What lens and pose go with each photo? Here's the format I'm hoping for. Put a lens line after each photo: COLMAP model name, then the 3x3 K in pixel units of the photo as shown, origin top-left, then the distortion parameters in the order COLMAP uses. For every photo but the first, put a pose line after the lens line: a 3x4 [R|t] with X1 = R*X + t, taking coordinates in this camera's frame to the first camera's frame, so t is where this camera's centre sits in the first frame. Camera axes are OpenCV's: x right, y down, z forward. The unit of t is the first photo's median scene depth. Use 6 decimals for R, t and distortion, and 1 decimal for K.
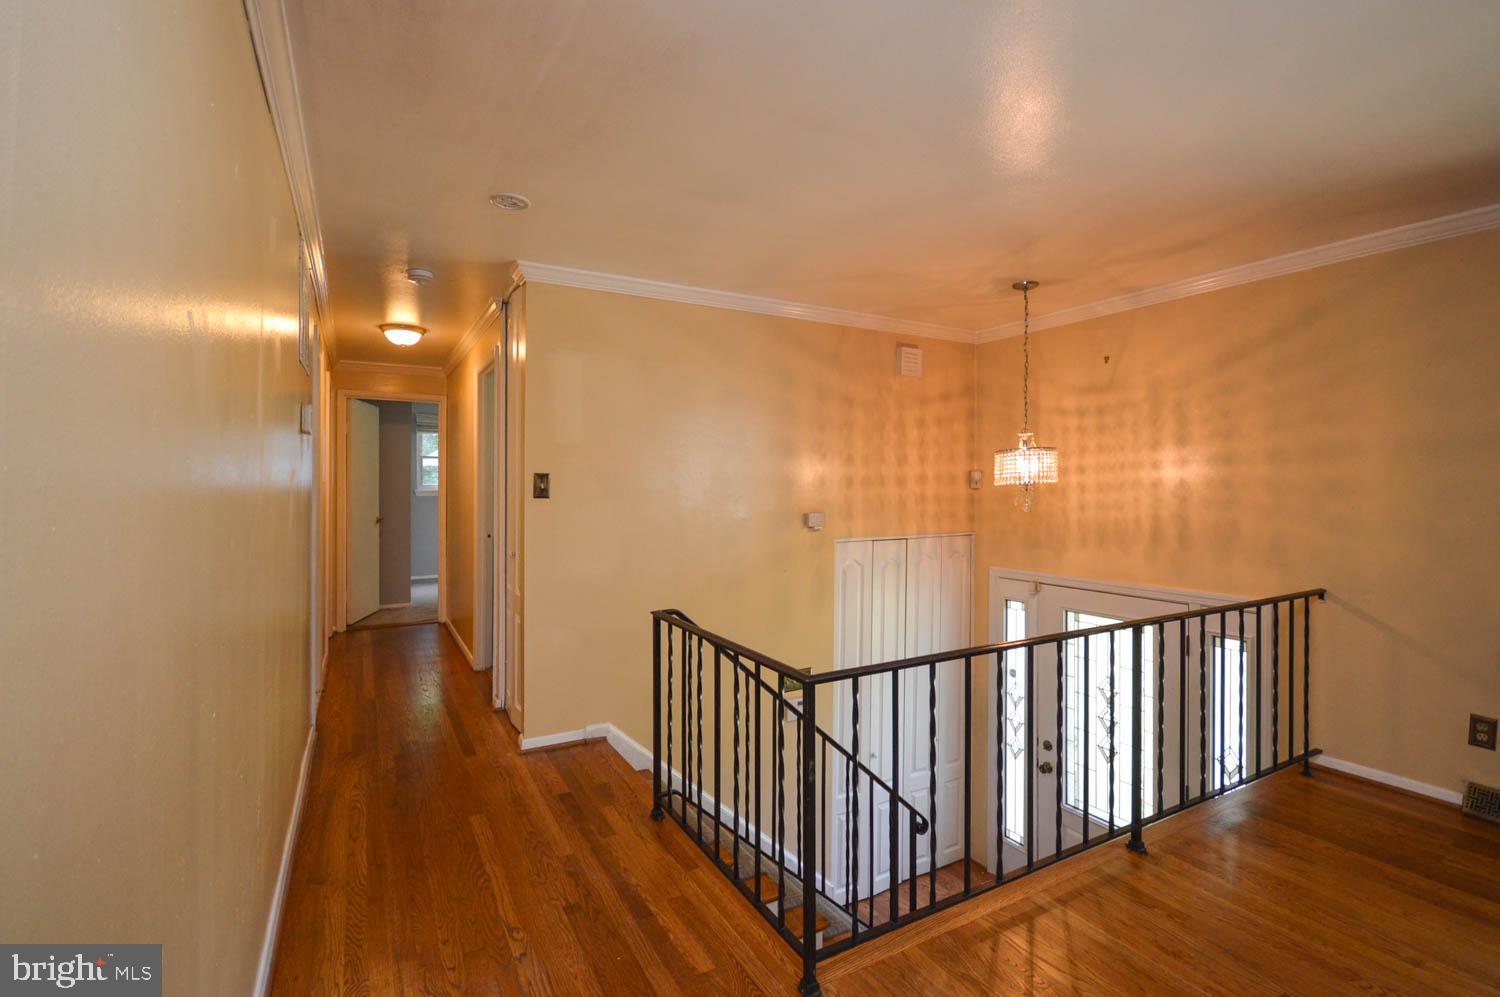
lens RADIAL K [[685.5, 0, 760.5], [0, 685.5, 486.4], [0, 0, 1]] dist [-0.002510, -0.005675]
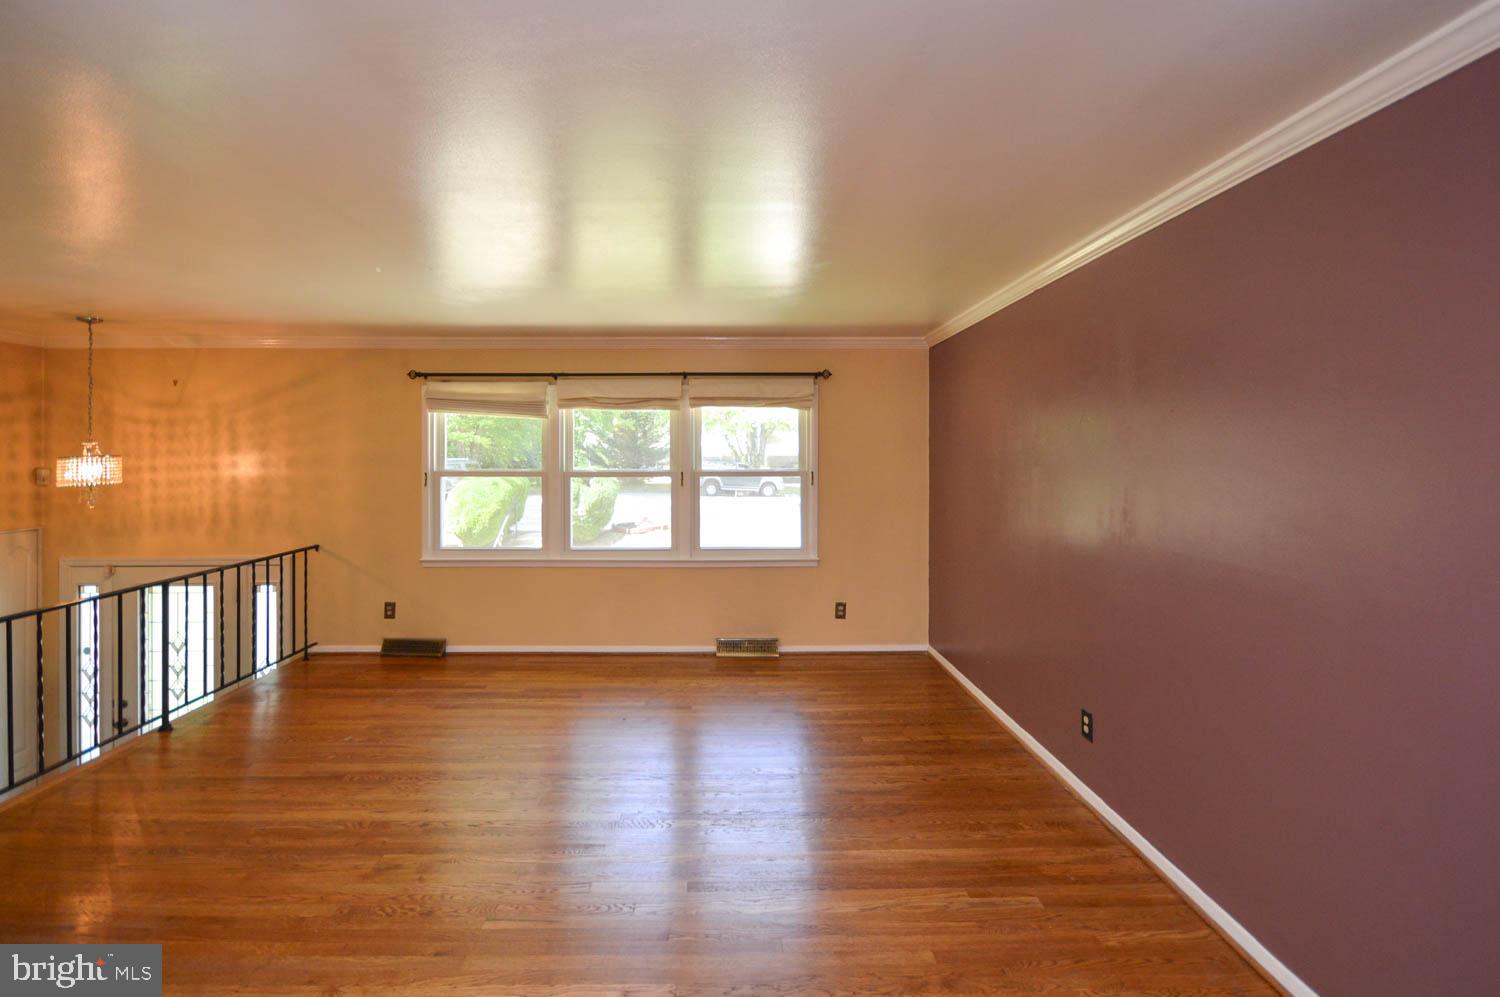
lens RADIAL K [[685.5, 0, 723.6], [0, 685.5, 455.6], [0, 0, 1]] dist [-0.002510, -0.005675]
pose [[0.488896, -0.002085, 0.872340, -0.109084], [0.004155, 0.999991, 0.000062, -0.049119], [-0.872332, 0.003594, 0.488900, -0.540047]]
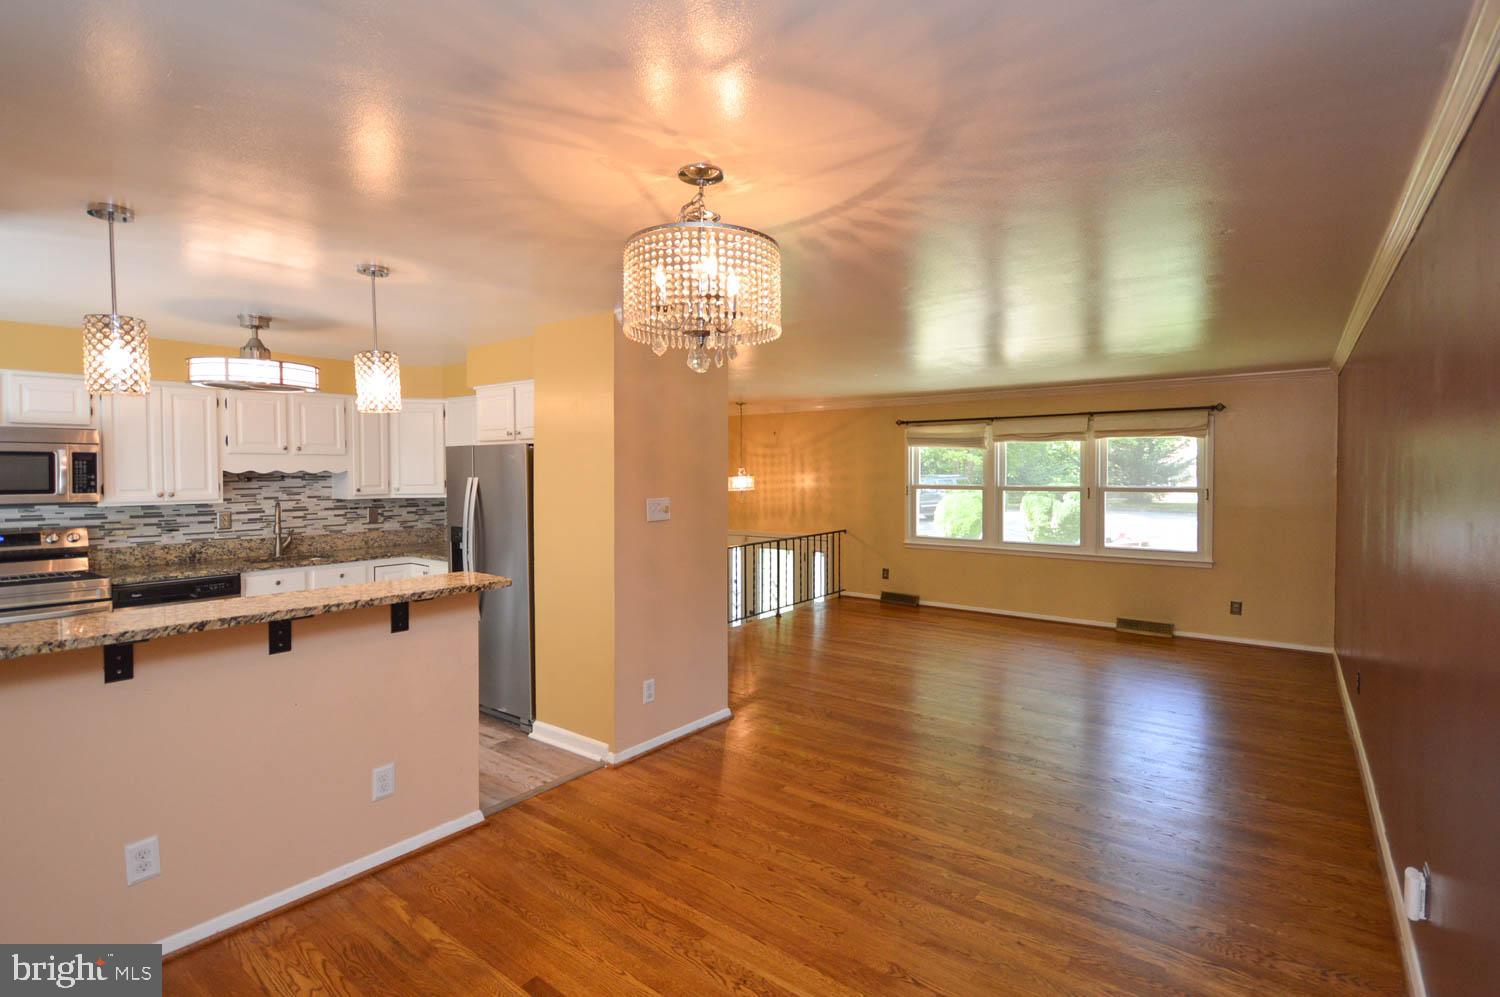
lens RADIAL K [[685.5, 0, 760.6], [0, 685.5, 487.0], [0, 0, 1]] dist [-0.002510, -0.005675]
pose [[0.918142, -0.013242, 0.396031, -0.450157], [0.005598, 0.999775, 0.020451, -0.060313], [-0.396213, -0.016560, 0.918009, -1.101382]]
